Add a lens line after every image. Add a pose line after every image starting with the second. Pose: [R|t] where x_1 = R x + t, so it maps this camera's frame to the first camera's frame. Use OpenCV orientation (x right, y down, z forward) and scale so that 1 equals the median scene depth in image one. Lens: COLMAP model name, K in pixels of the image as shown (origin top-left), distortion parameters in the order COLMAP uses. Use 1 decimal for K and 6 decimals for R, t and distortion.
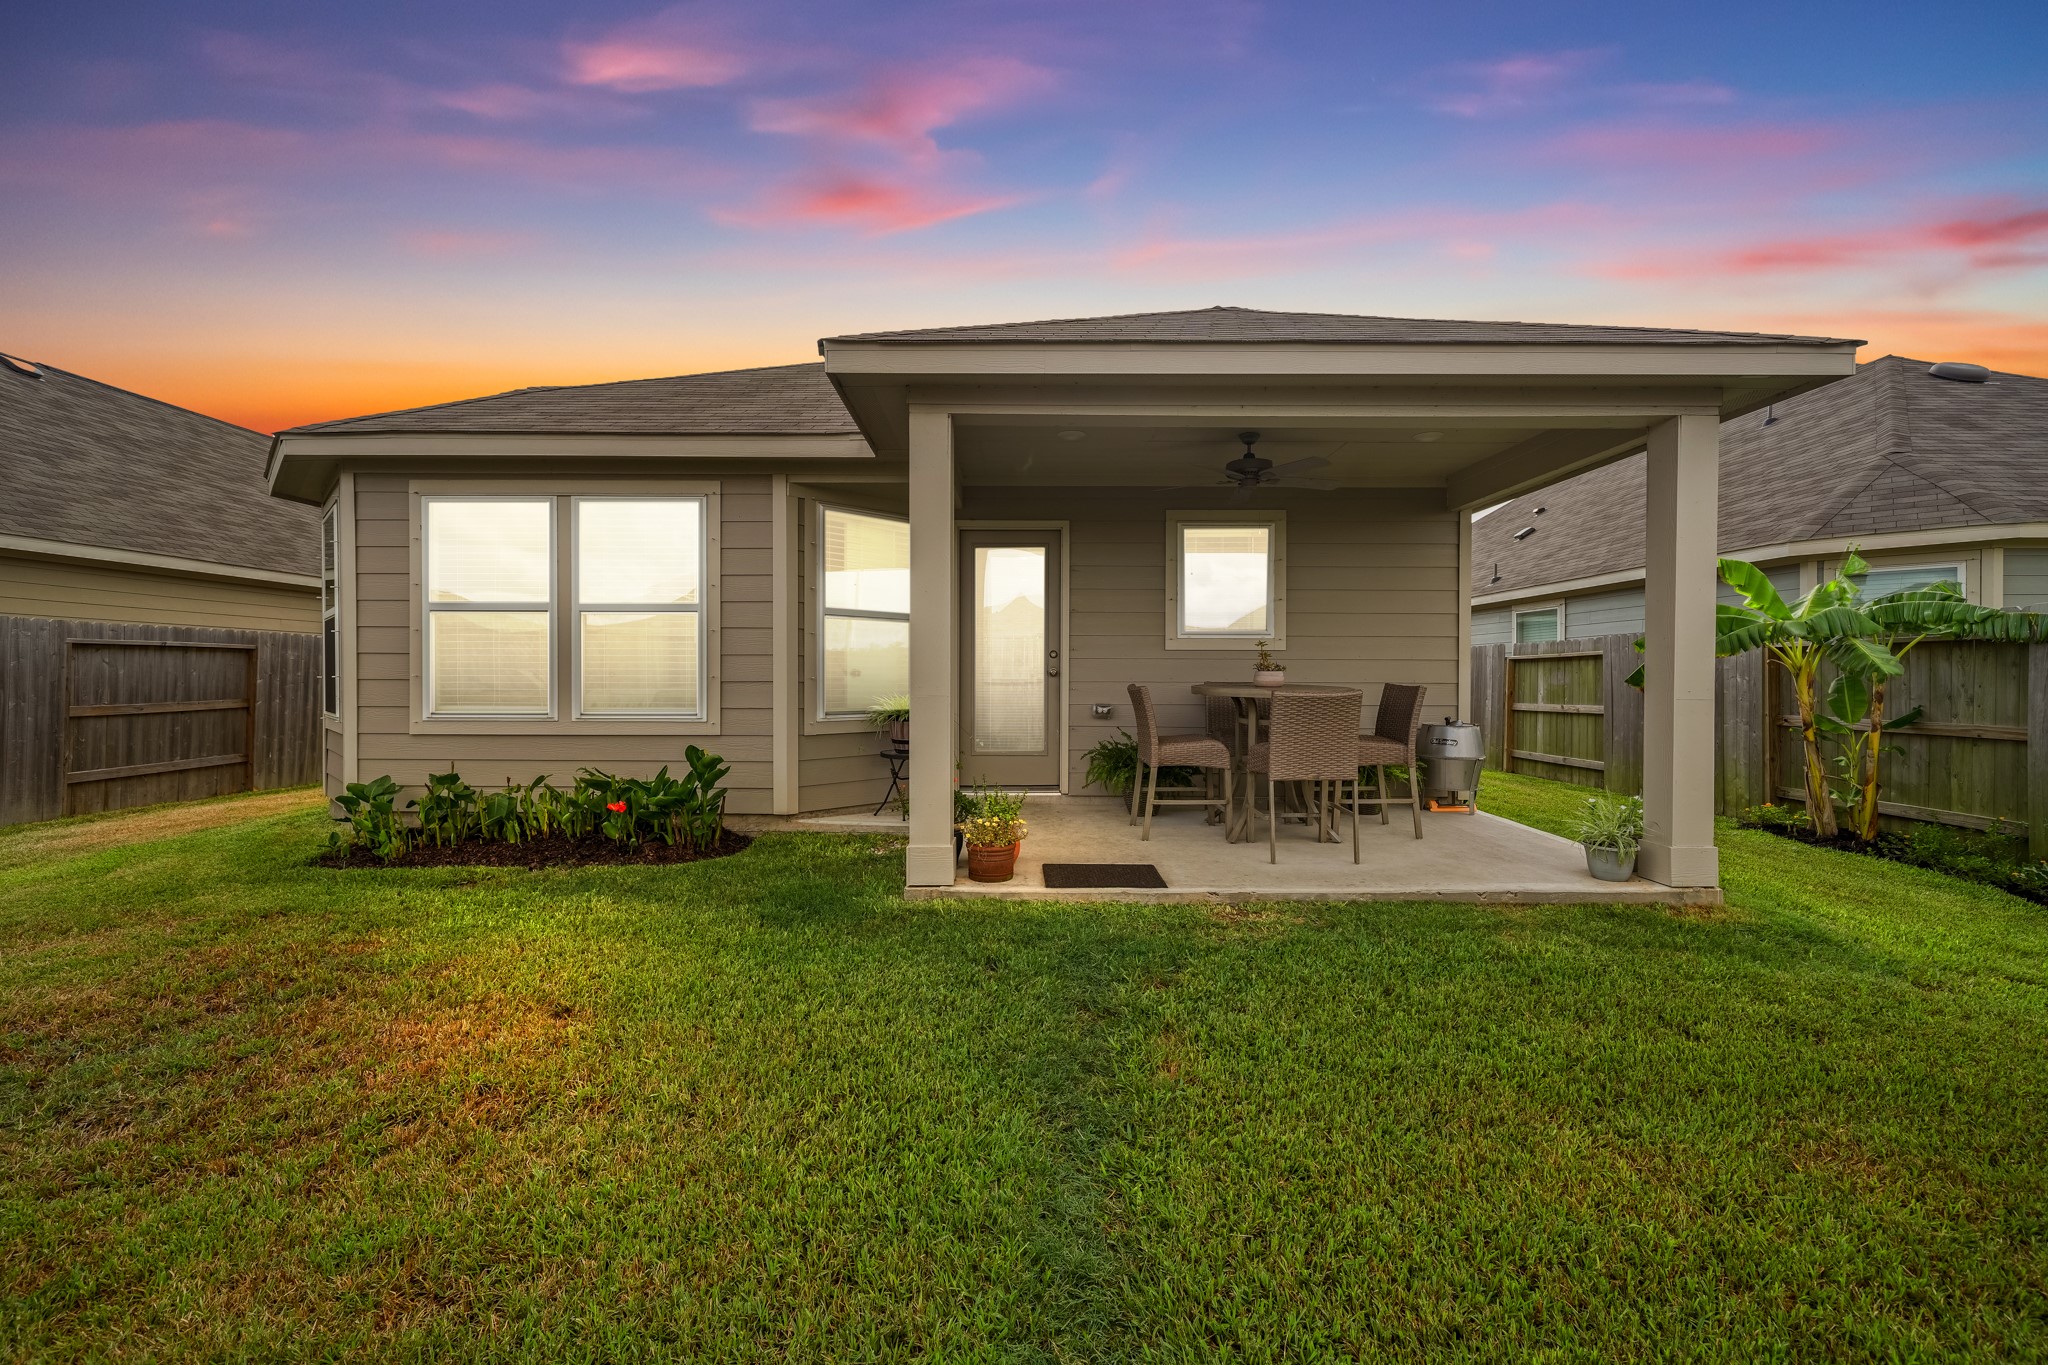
lens RADIAL K [[829.9, 0, 1021.1], [0, 829.9, 681.9], [0, 0, 1]] dist [-0.004269, -0.000181]
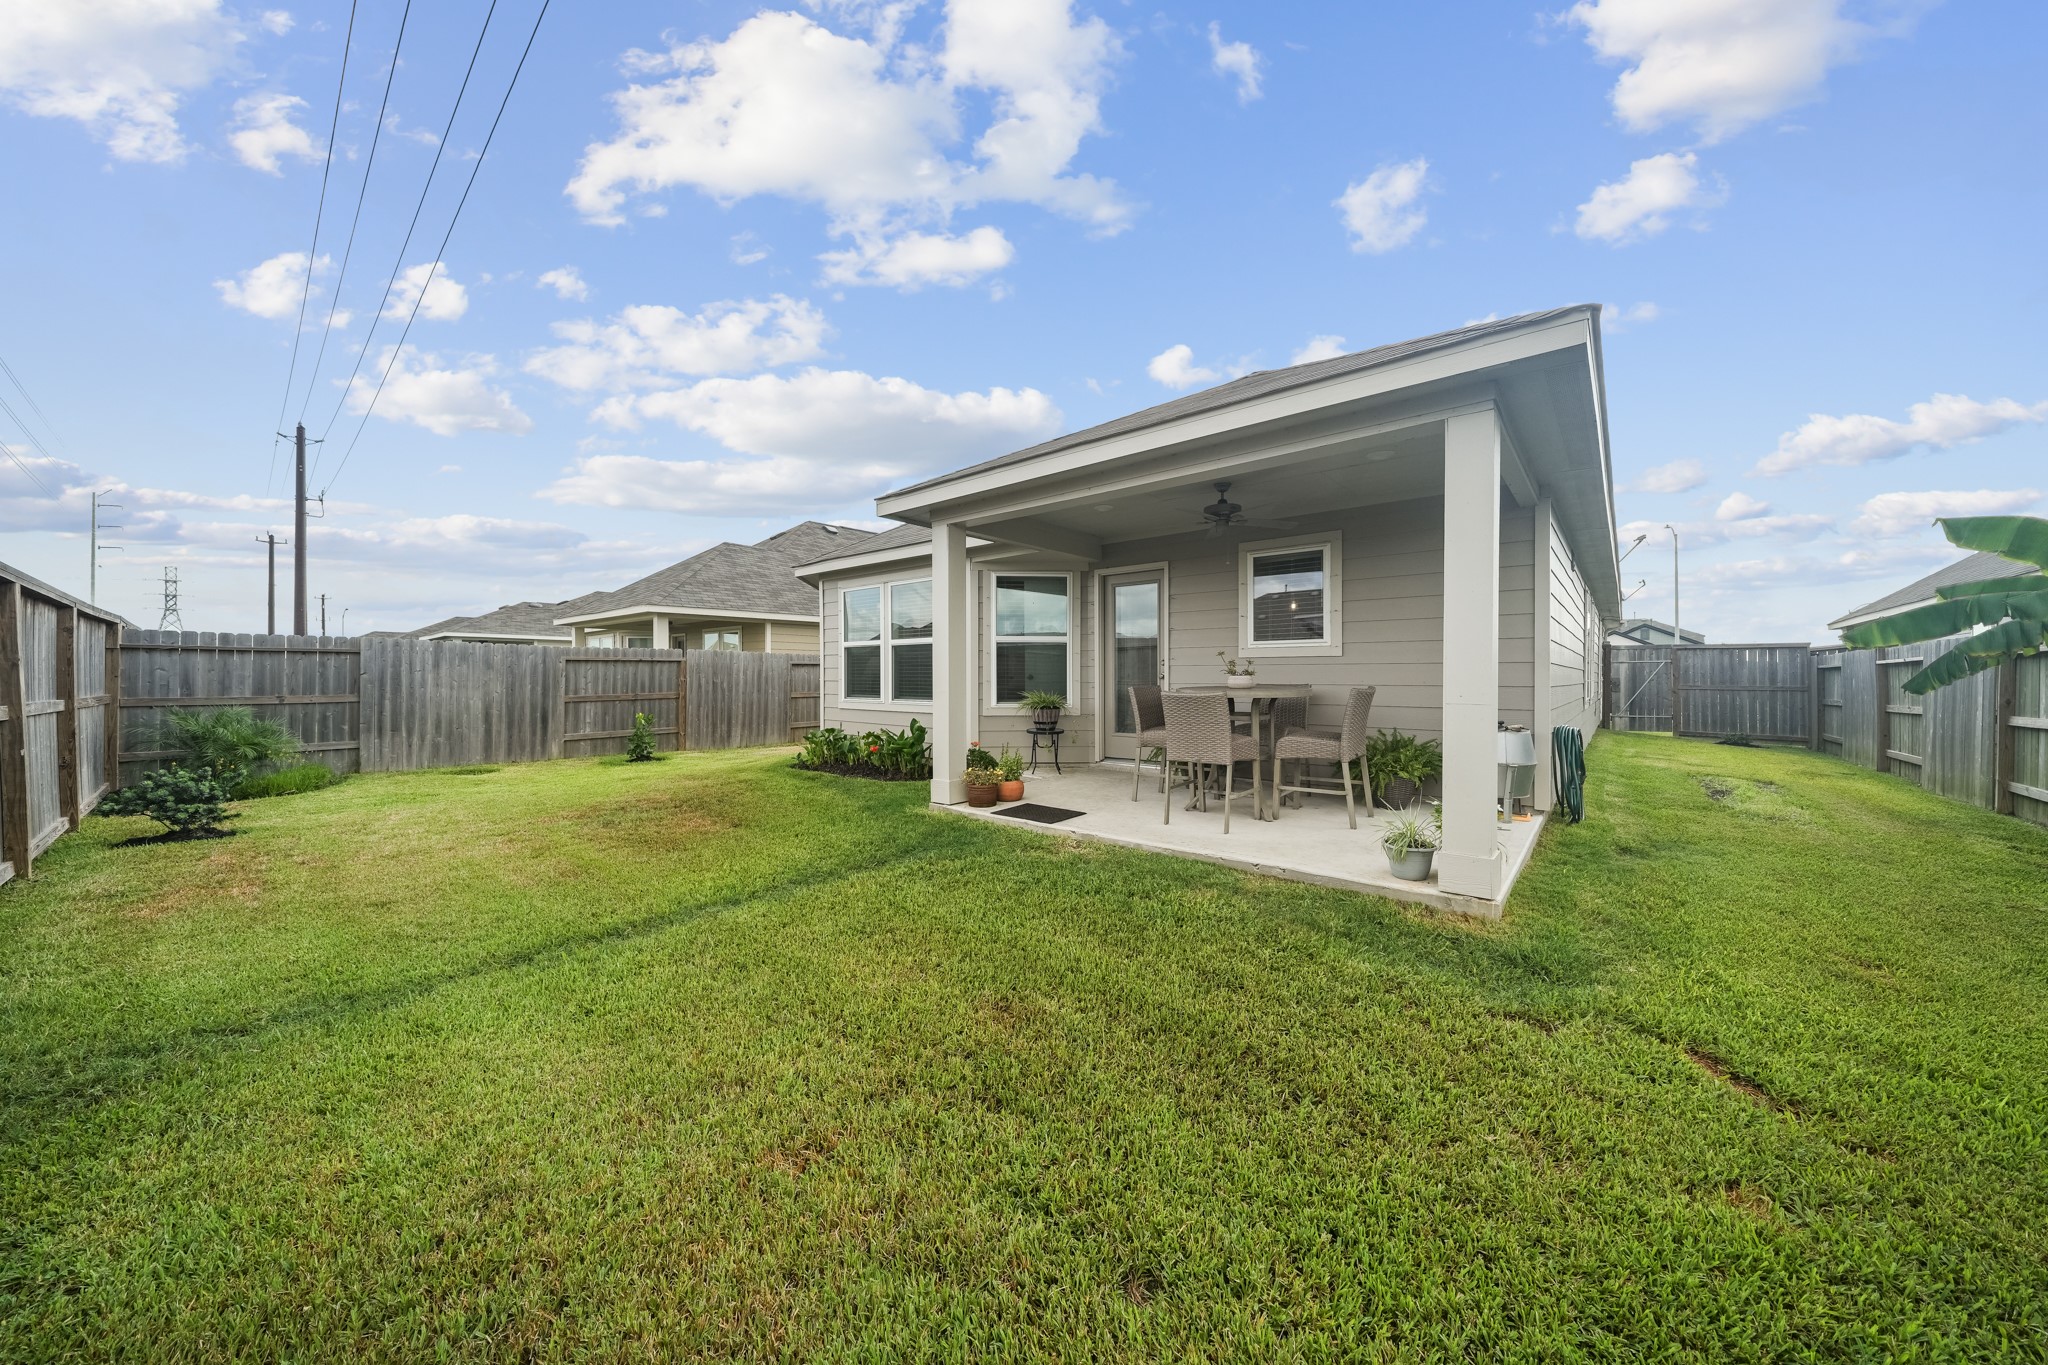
lens RADIAL K [[689.3, 0, 1023.6], [0, 689.3, 678.2], [0, 0, 1]] dist [-0.000246, -0.000052]
pose [[0.753494, -0.000521, -0.657454, 0.725260], [-0.001618, 0.999995, -0.002647, -0.006742], [0.657453, 0.003059, 0.753490, 0.035560]]
